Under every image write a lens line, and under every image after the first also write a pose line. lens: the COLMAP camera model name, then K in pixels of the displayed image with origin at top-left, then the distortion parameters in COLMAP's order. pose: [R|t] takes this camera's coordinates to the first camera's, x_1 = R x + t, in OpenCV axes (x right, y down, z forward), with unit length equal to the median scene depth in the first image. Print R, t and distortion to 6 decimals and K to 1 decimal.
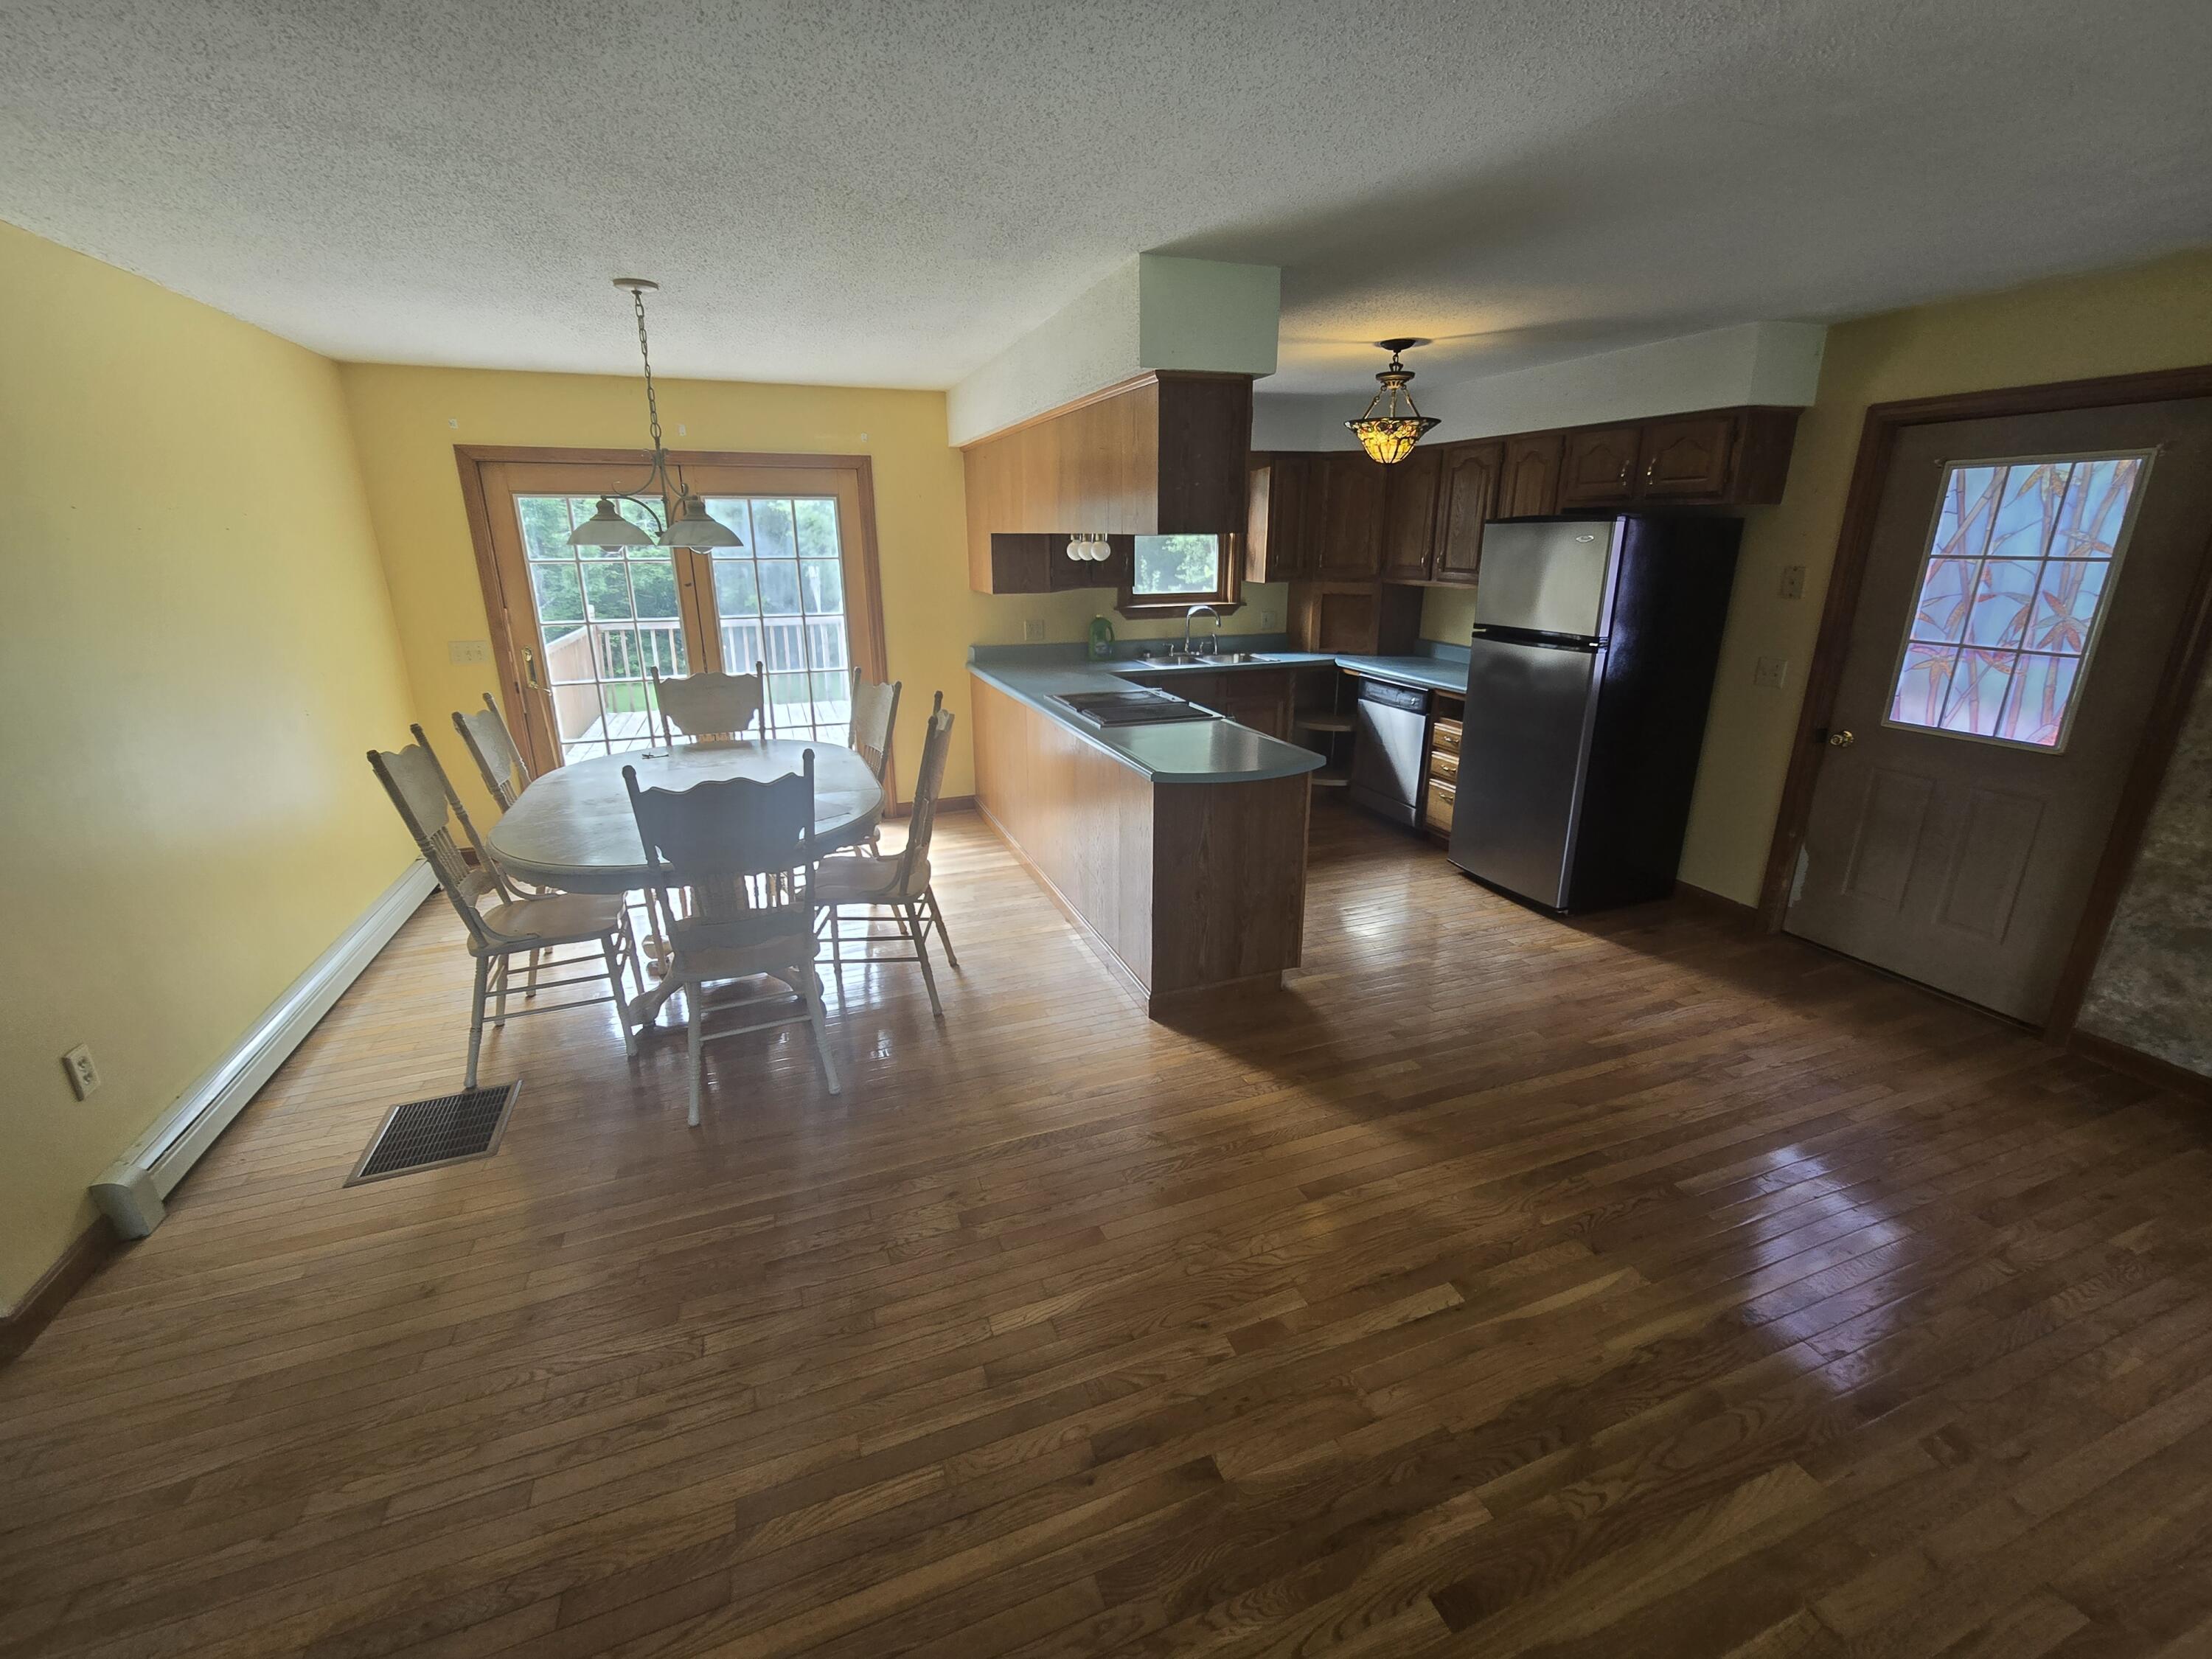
lens RADIAL K [[919.1, 0, 1106.0], [0, 919.1, 829.5], [0, 0, 1]] dist [-0.002507, -0.000251]
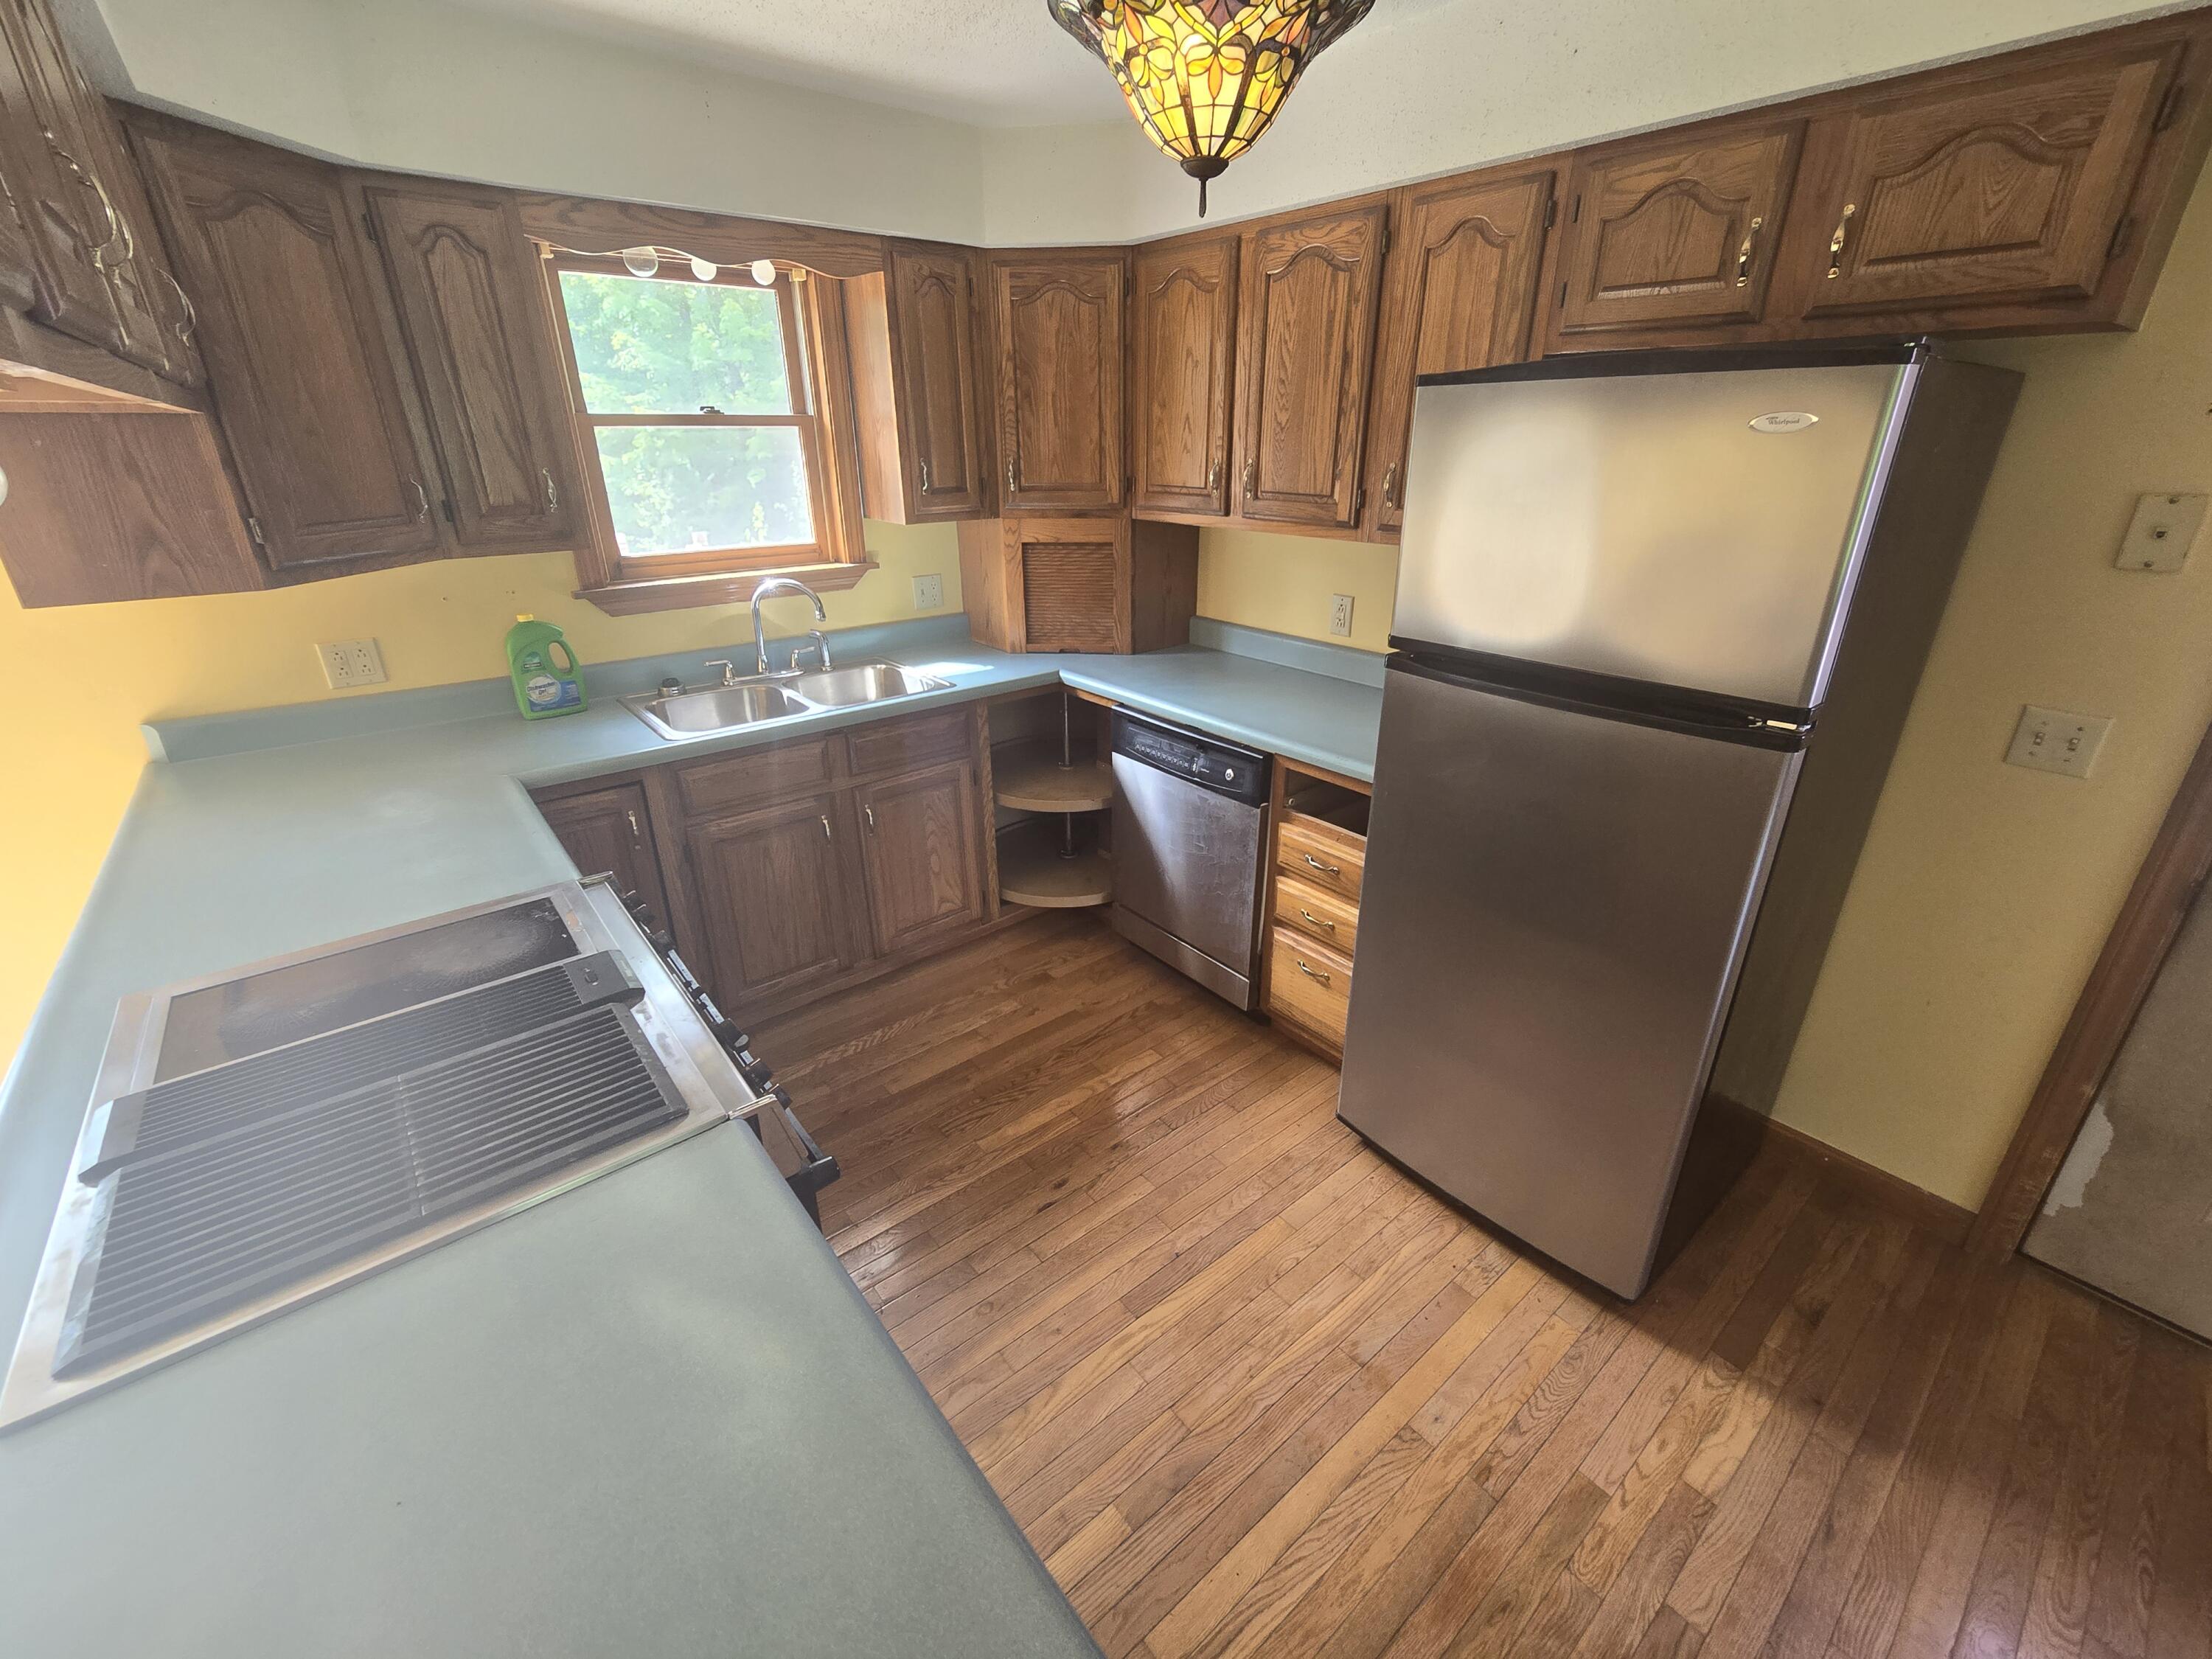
lens RADIAL K [[919.1, 0, 1106.0], [0, 919.1, 829.5], [0, 0, 1]] dist [-0.002507, -0.000251]
pose [[0.948021, -0.126423, 0.292015, 0.122143], [0.098371, 0.989175, 0.108886, -0.165778], [-0.302620, -0.074501, 0.950195, 0.537213]]
